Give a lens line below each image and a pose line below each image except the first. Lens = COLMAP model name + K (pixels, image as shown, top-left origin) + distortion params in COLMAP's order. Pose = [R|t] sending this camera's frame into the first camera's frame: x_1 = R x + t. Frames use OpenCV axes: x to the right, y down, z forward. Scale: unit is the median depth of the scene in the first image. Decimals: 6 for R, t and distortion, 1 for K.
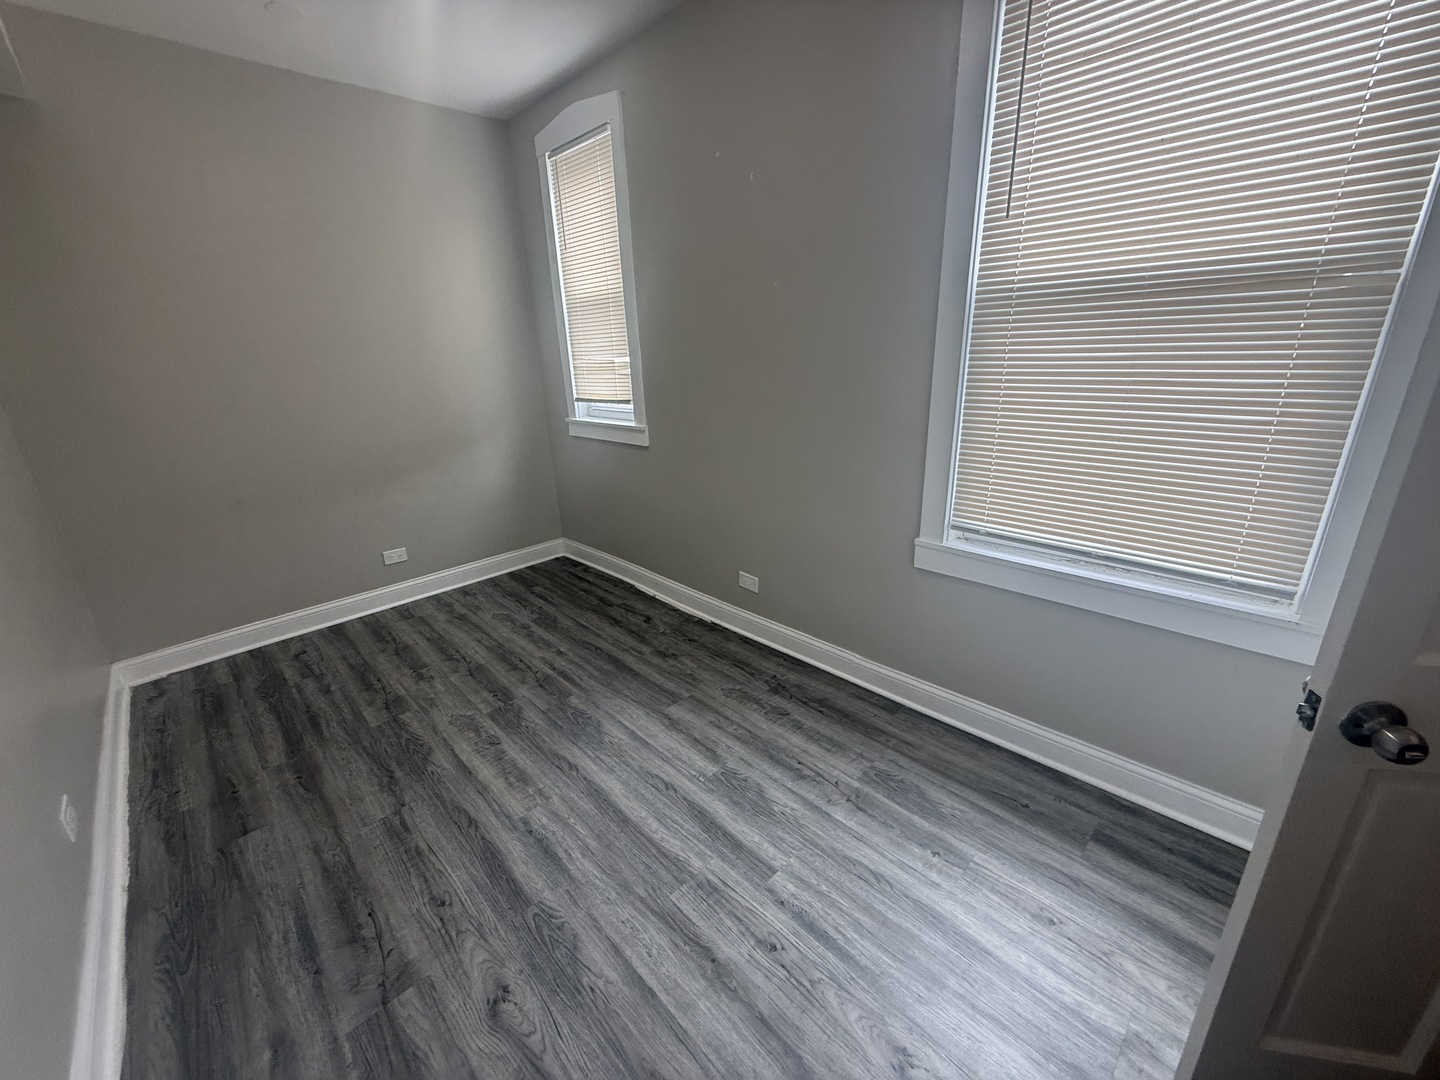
lens RADIAL K [[573.9, 0, 716.9], [0, 573.9, 537.1], [0, 0, 1]] dist [-0.000461, -0.000054]
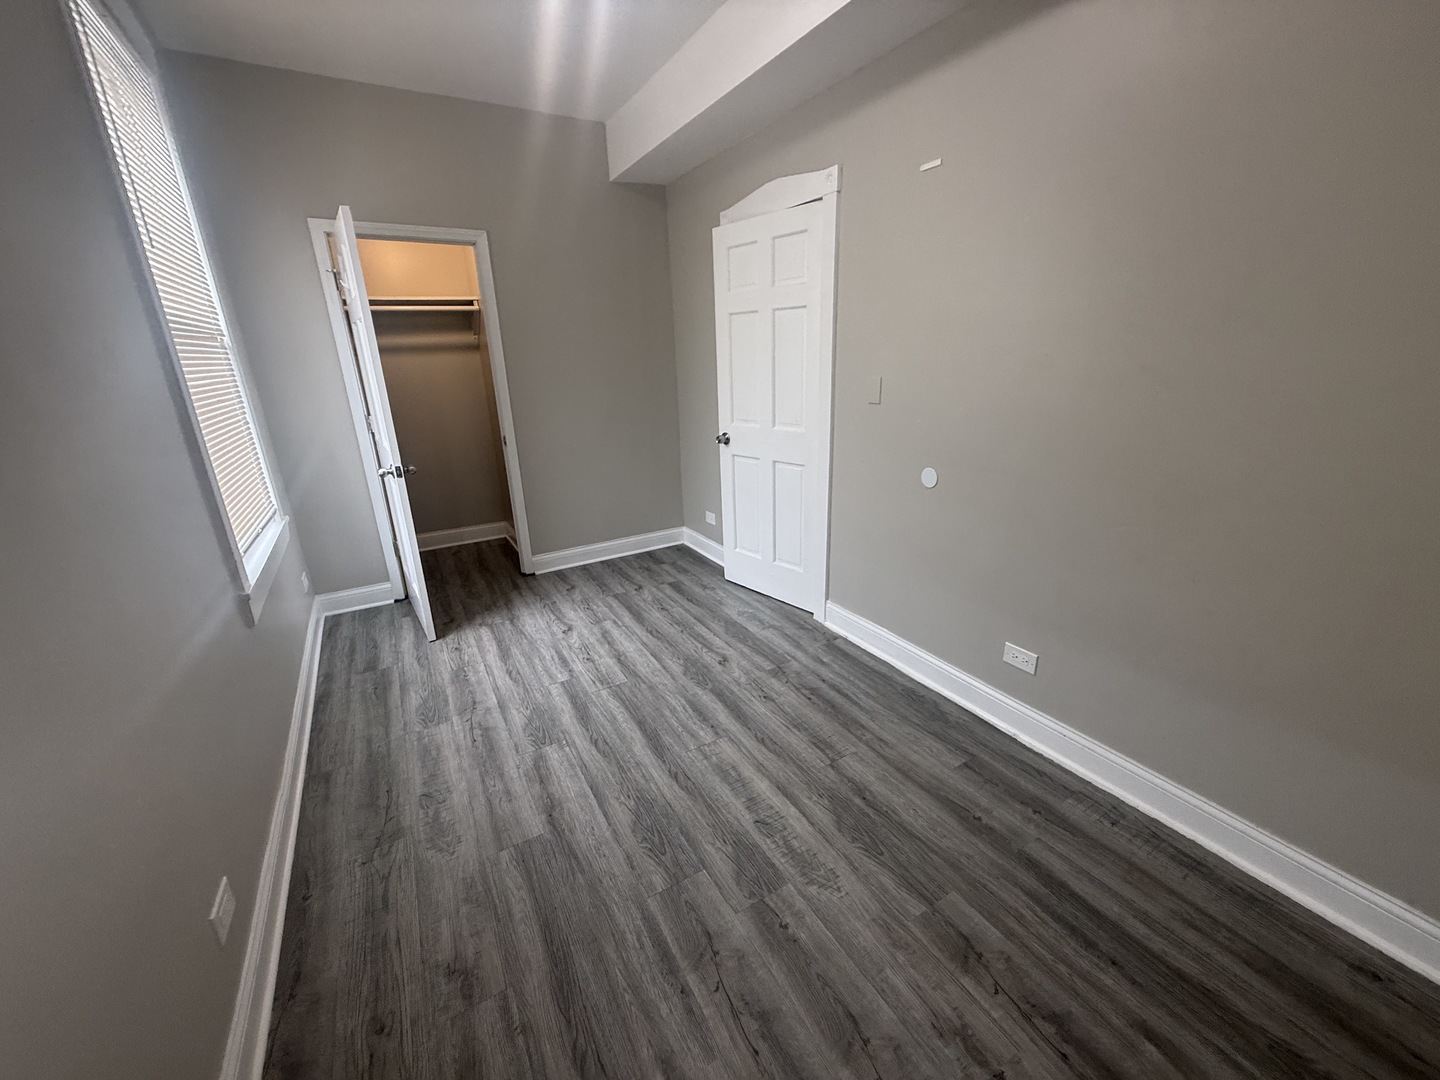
lens RADIAL K [[573.9, 0, 716.9], [0, 573.9, 537.1], [0, 0, 1]] dist [-0.000461, -0.000054]
pose [[-0.966446, -0.012790, 0.256551, -0.610138], [0.143637, 0.801110, 0.581026, -0.511112], [-0.212957, 0.598380, -0.772393, 1.611480]]
